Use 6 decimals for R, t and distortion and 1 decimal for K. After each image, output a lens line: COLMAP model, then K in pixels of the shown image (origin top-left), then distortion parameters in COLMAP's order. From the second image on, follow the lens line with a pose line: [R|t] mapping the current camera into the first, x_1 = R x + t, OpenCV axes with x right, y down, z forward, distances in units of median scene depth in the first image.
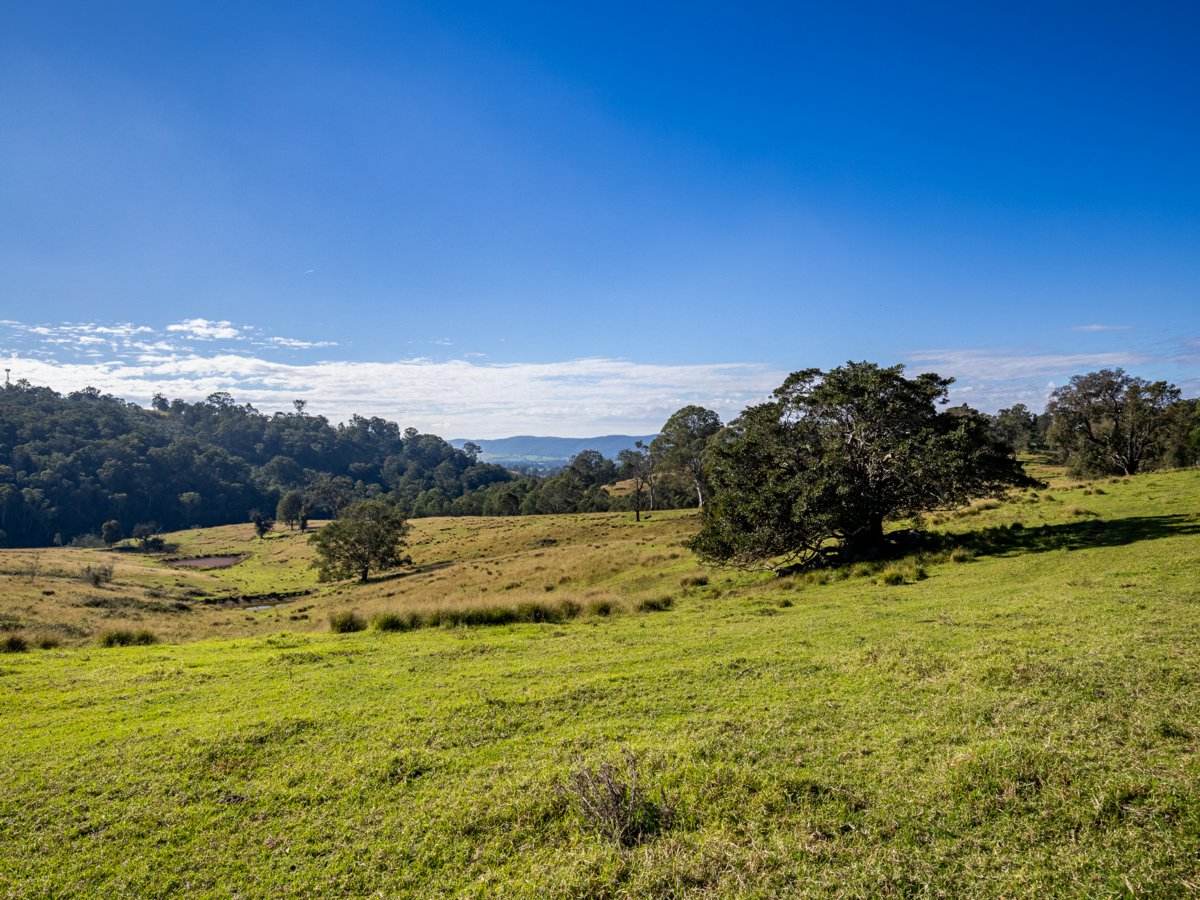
lens RADIAL K [[711.0, 0, 612.8], [0, 711.0, 452.5], [0, 0, 1]] dist [-0.012652, 0.000540]
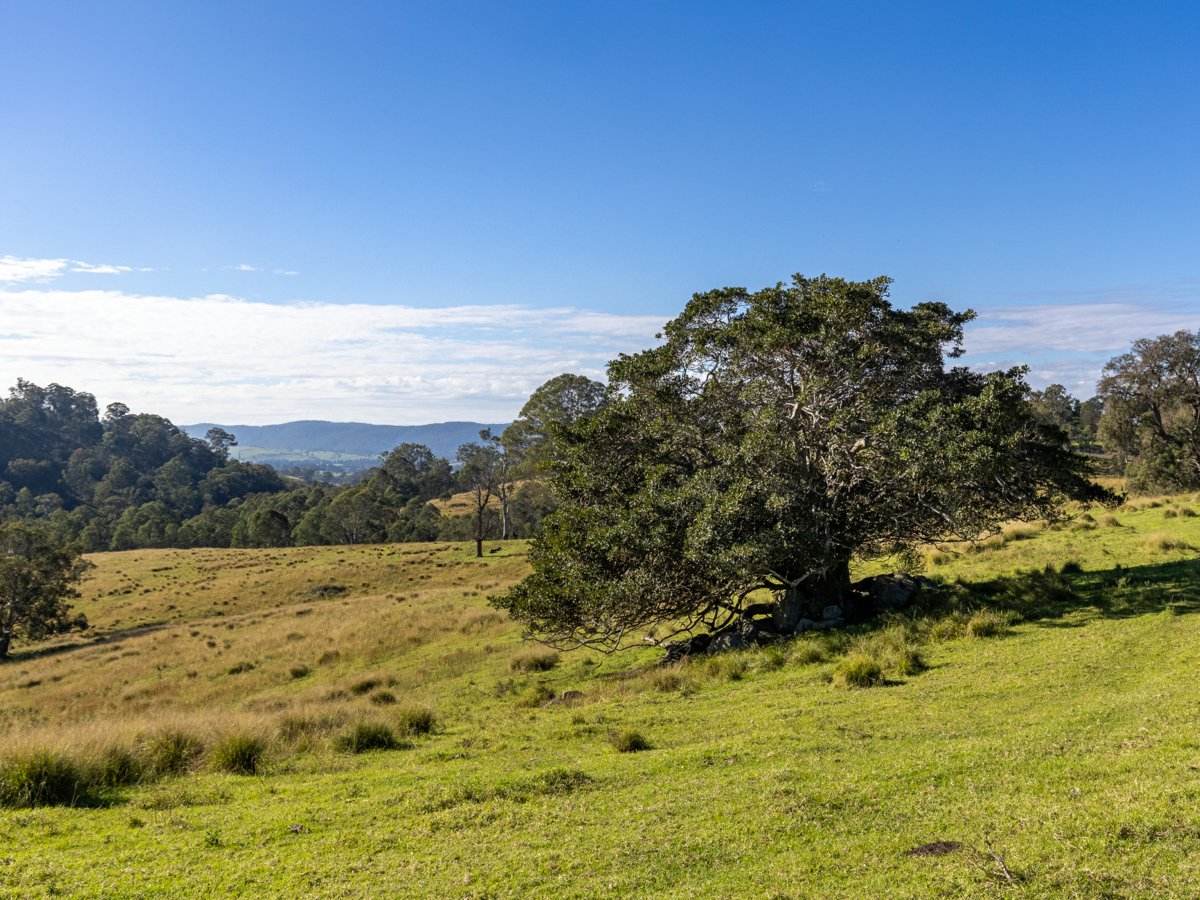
lens RADIAL K [[1094.0, 0, 594.7], [0, 1094.0, 450.9], [0, 0, 1]] dist [0.002158, 0.000000]
pose [[0.992003, 0.014175, 0.125414, 0.018512], [-0.014207, 0.999899, -0.000638, 0.003764], [-0.125410, -0.001149, 0.992104, 0.043724]]
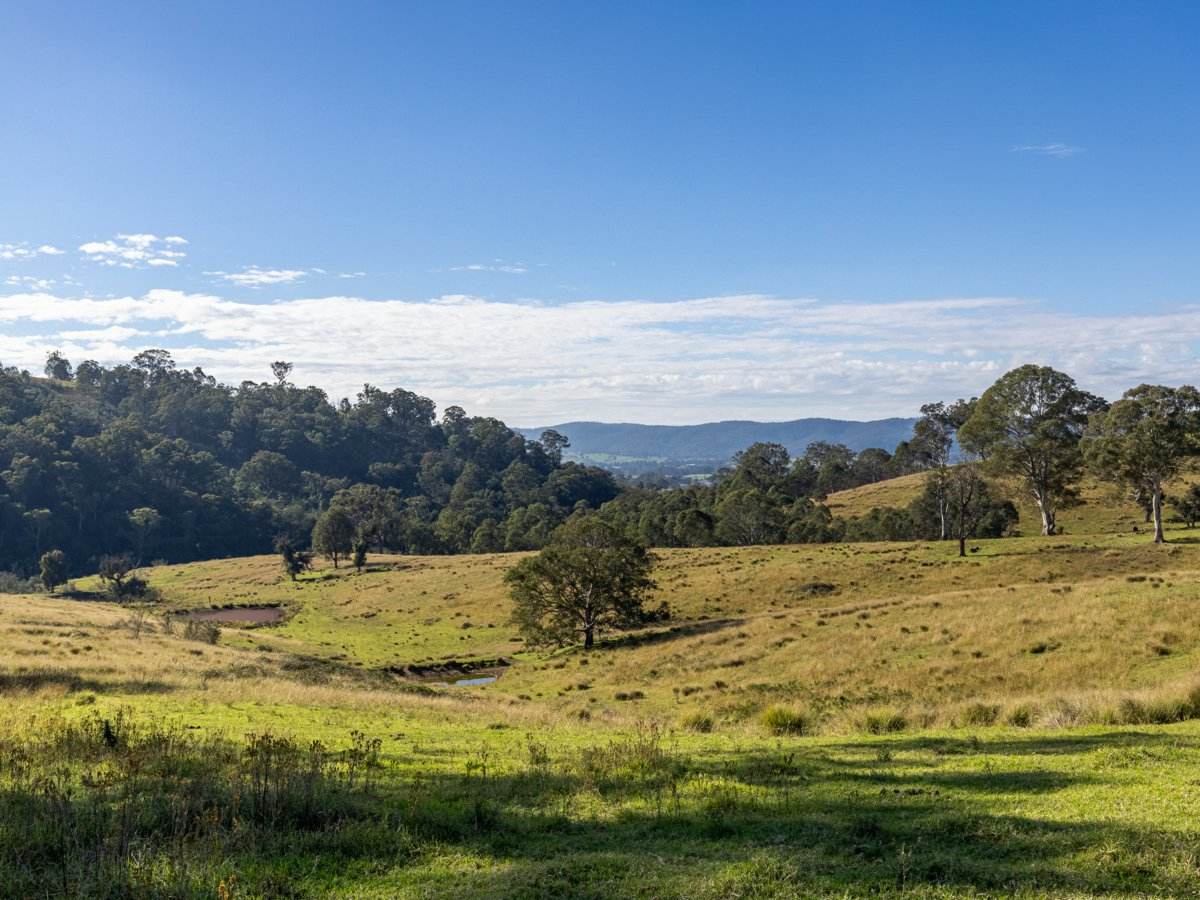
lens RADIAL K [[1173.1, 0, 599.5], [0, 1173.1, 451.6], [0, 0, 1]] dist [-0.001327, 0.000000]
pose [[0.997180, 0.002482, -0.075009, -0.262043], [-0.002462, 0.999997, 0.000362, 0.011199], [0.075010, -0.000176, 0.997183, -0.022467]]
